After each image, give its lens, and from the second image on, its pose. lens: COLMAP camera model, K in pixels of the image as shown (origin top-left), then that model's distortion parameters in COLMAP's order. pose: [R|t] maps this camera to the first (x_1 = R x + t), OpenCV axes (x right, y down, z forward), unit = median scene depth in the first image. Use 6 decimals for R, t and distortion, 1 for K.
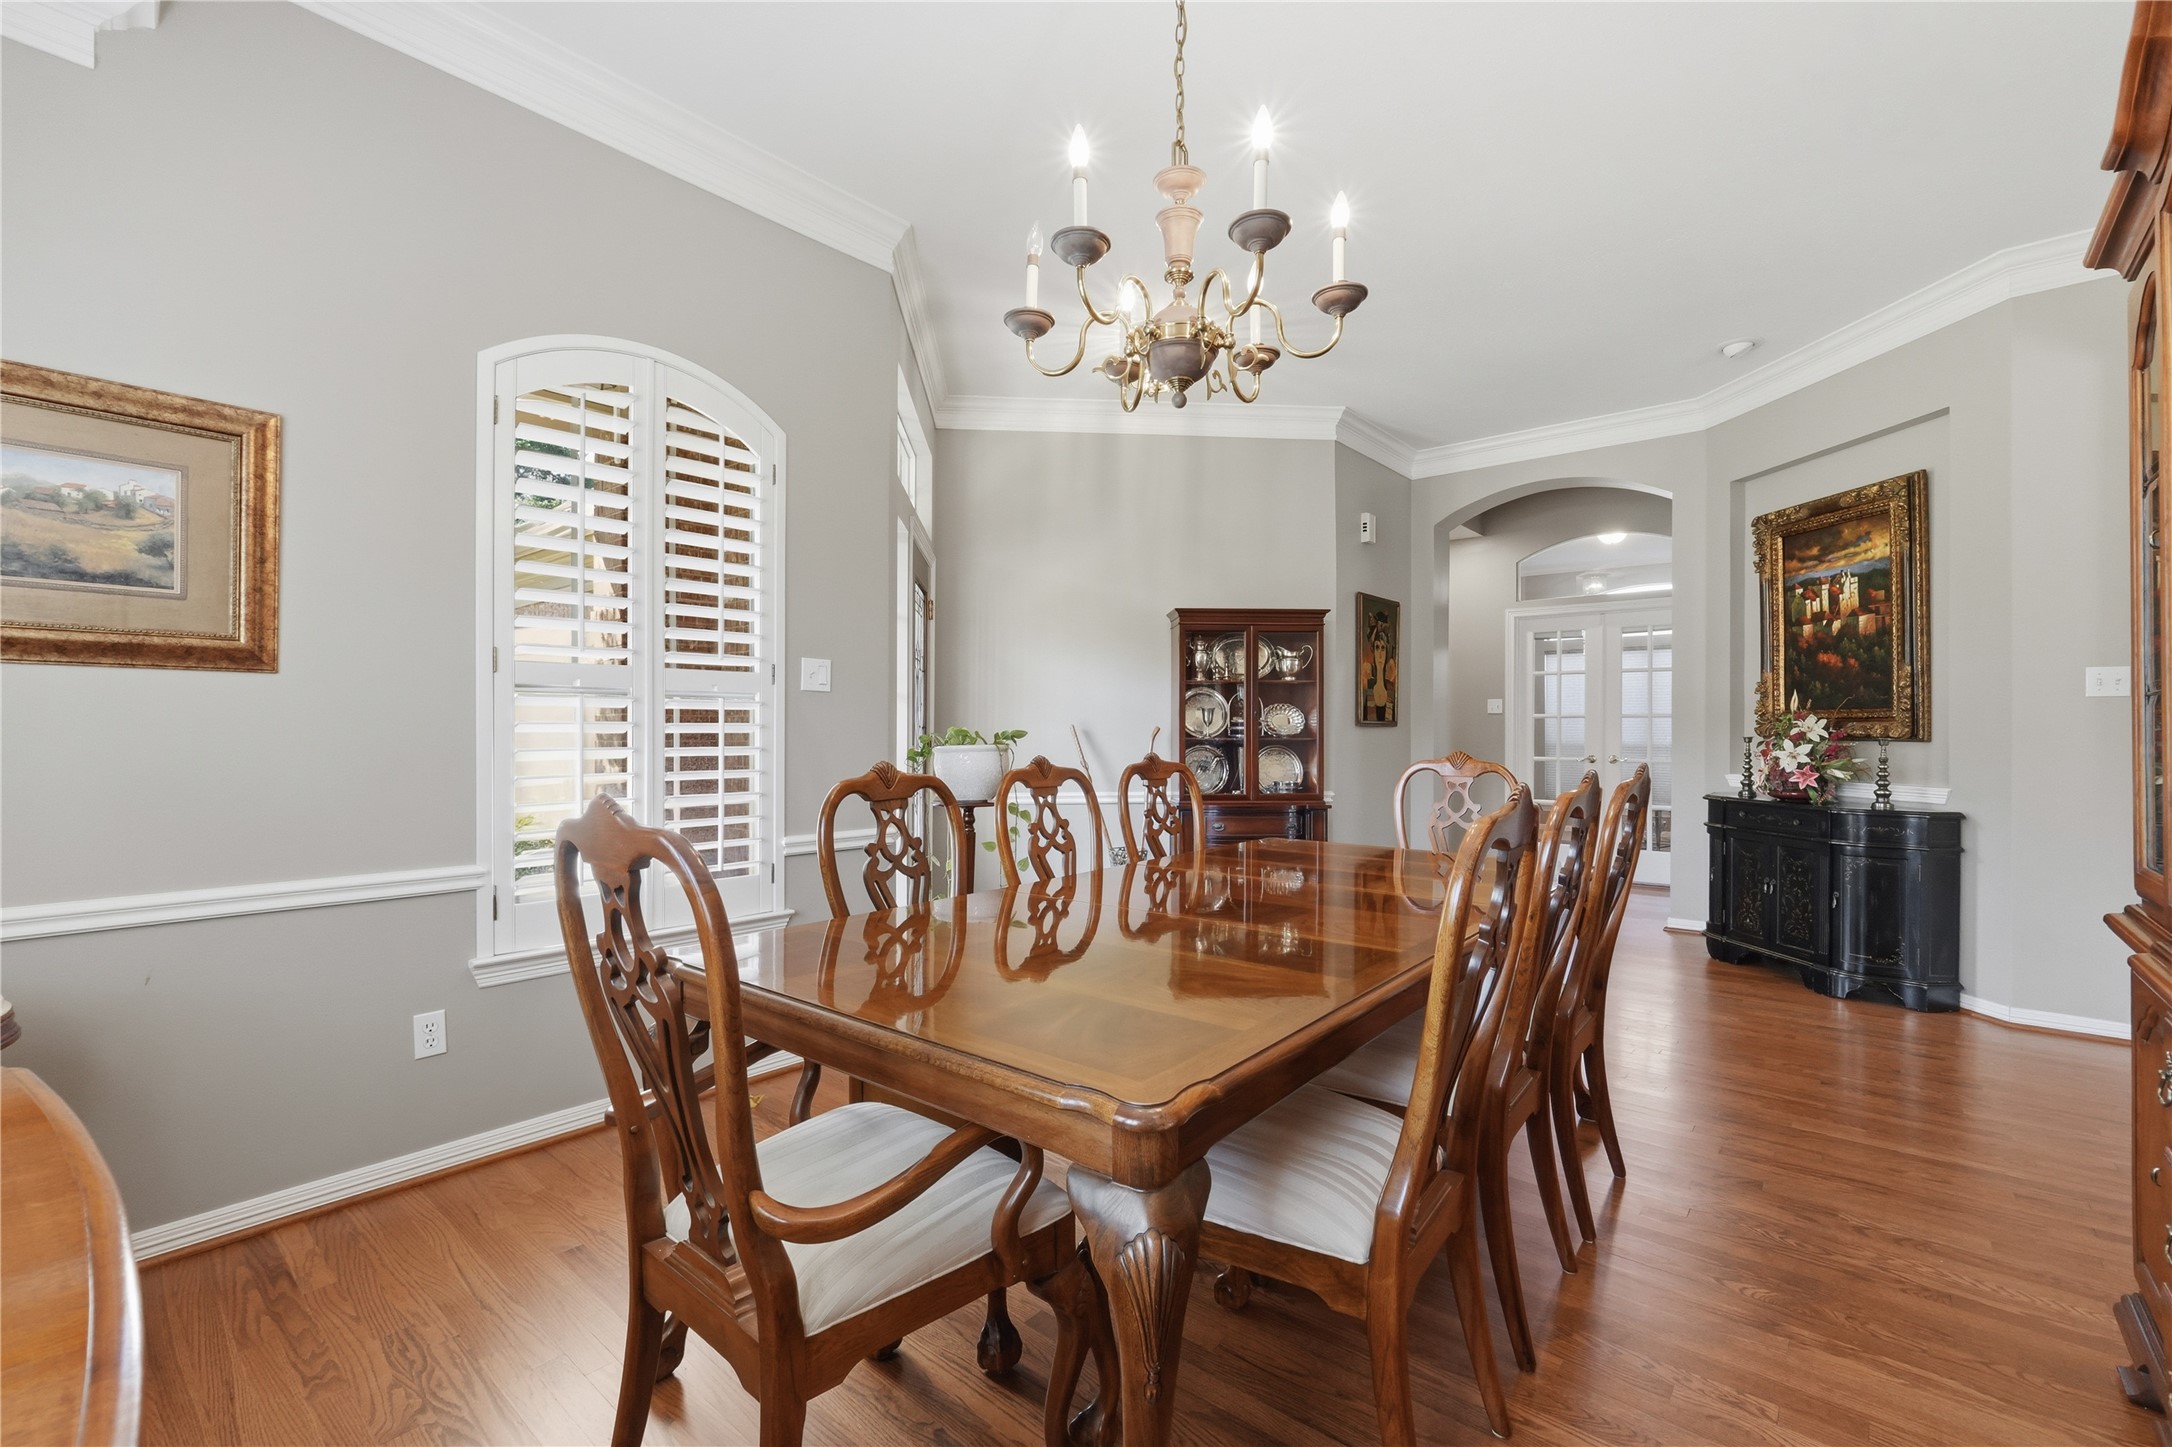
lens RADIAL K [[956.4, 0, 1083.9], [0, 956.4, 724.3], [0, 0, 1]] dist [-0.000528, -0.000037]
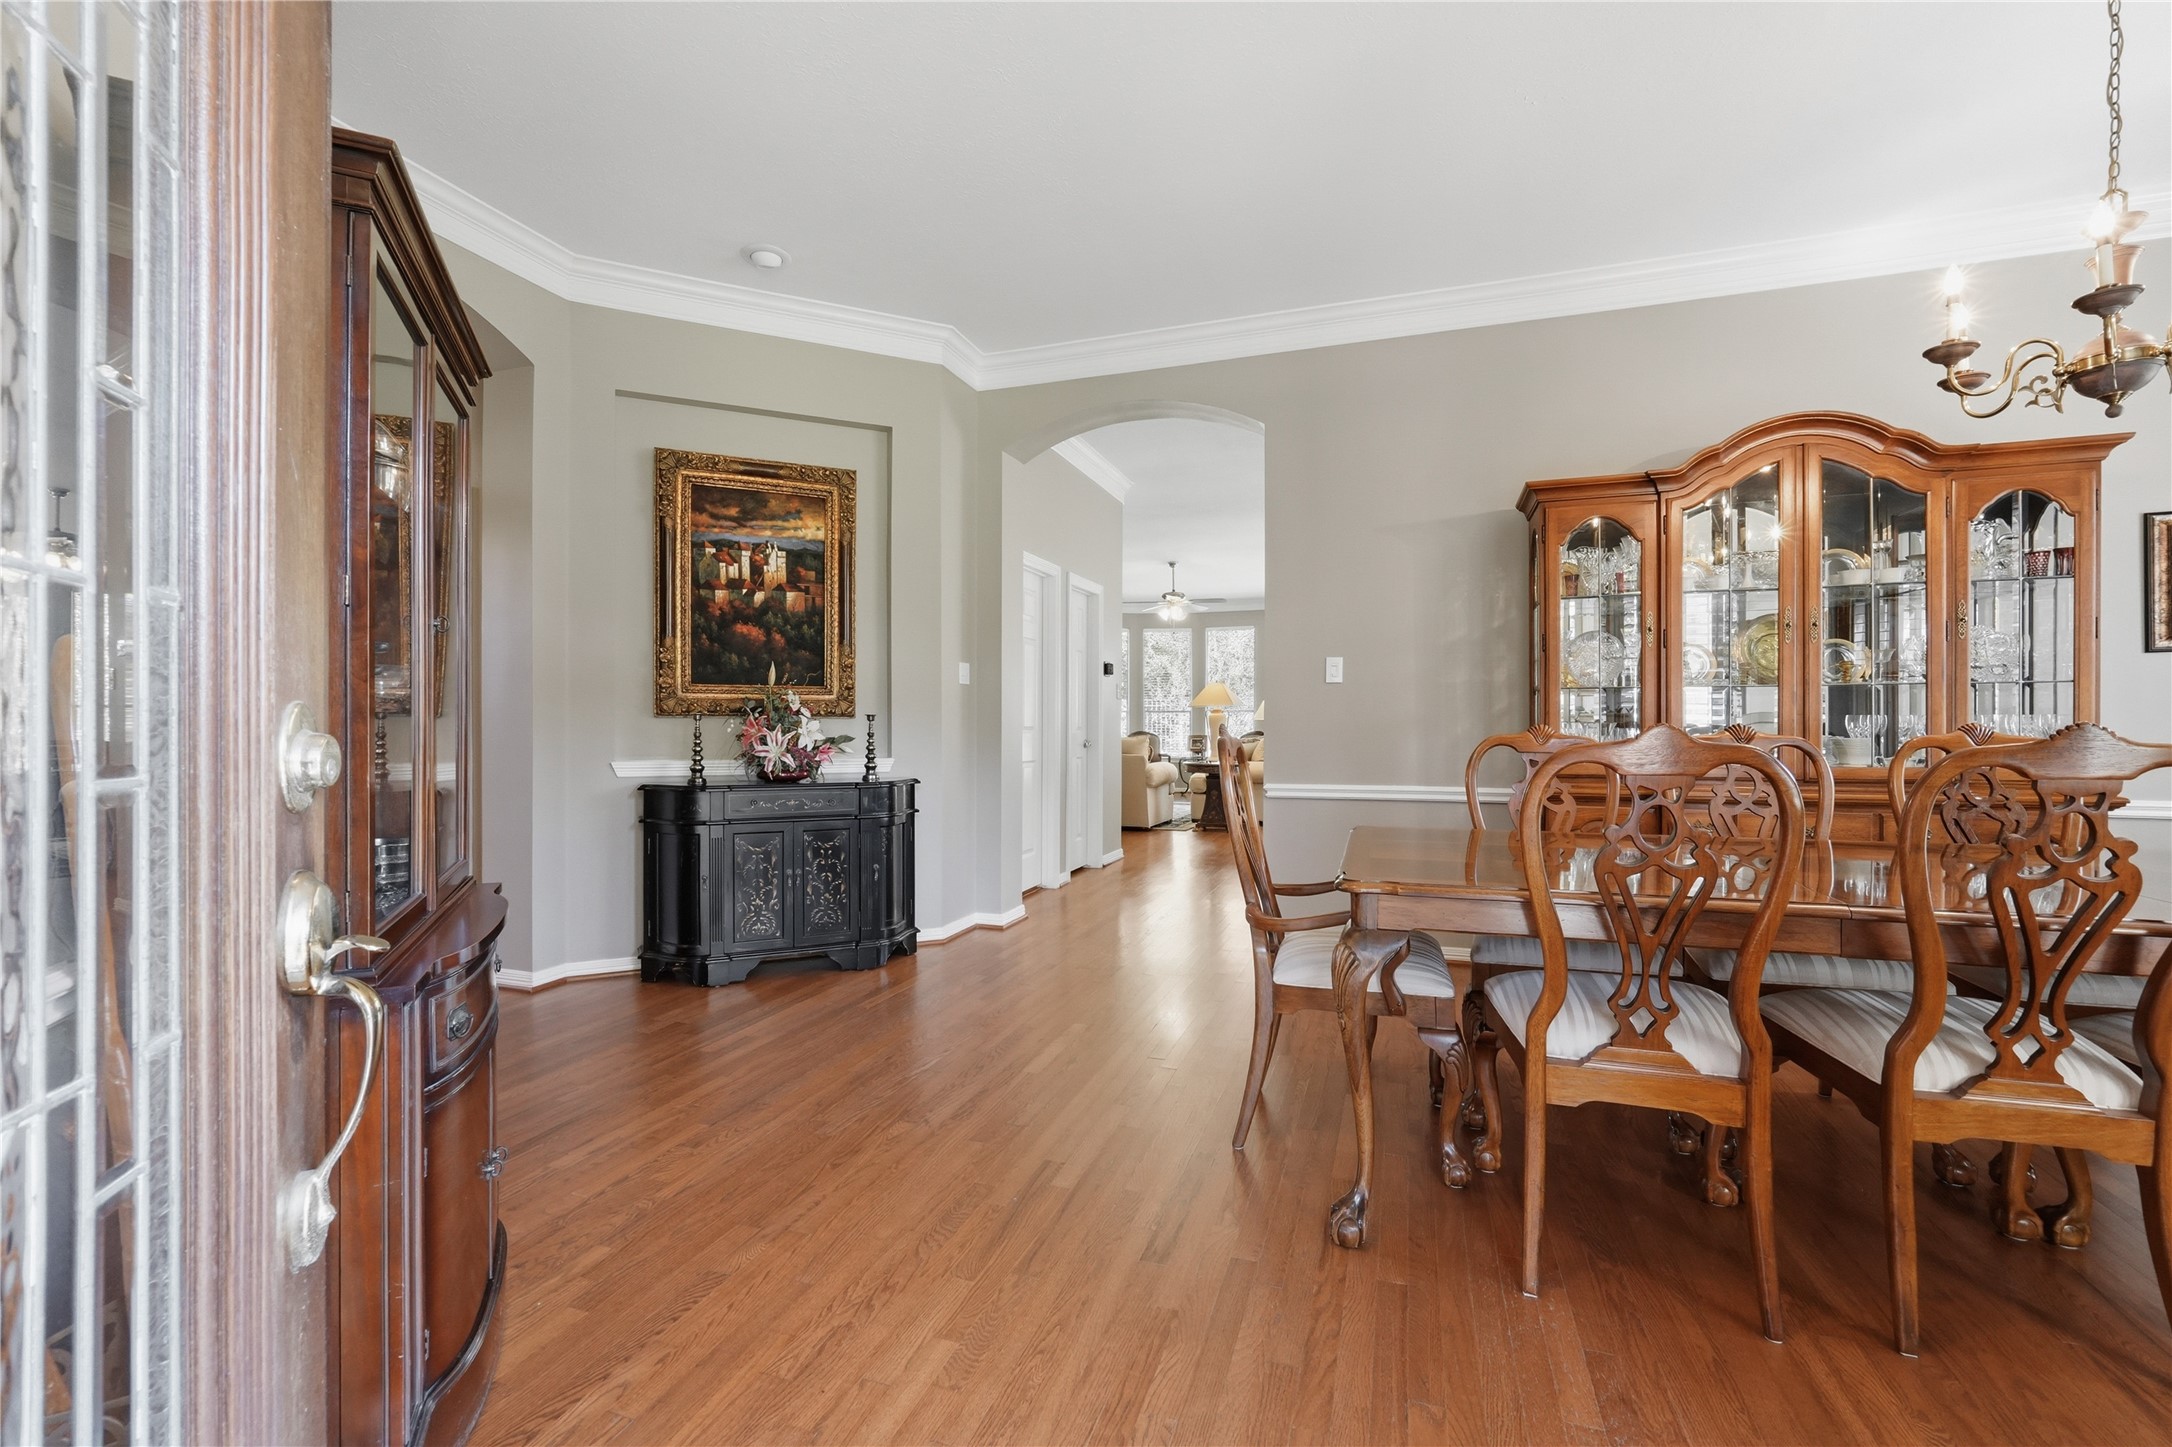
lens RADIAL K [[956.4, 0, 1083.9], [0, 956.4, 727.4], [0, 0, 1]] dist [-0.000528, -0.000037]
pose [[-0.350661, 0.008532, 0.936464, -0.218350], [-0.001190, 0.999954, -0.009556, 0.035337], [-0.936502, -0.004465, -0.350634, 1.040994]]
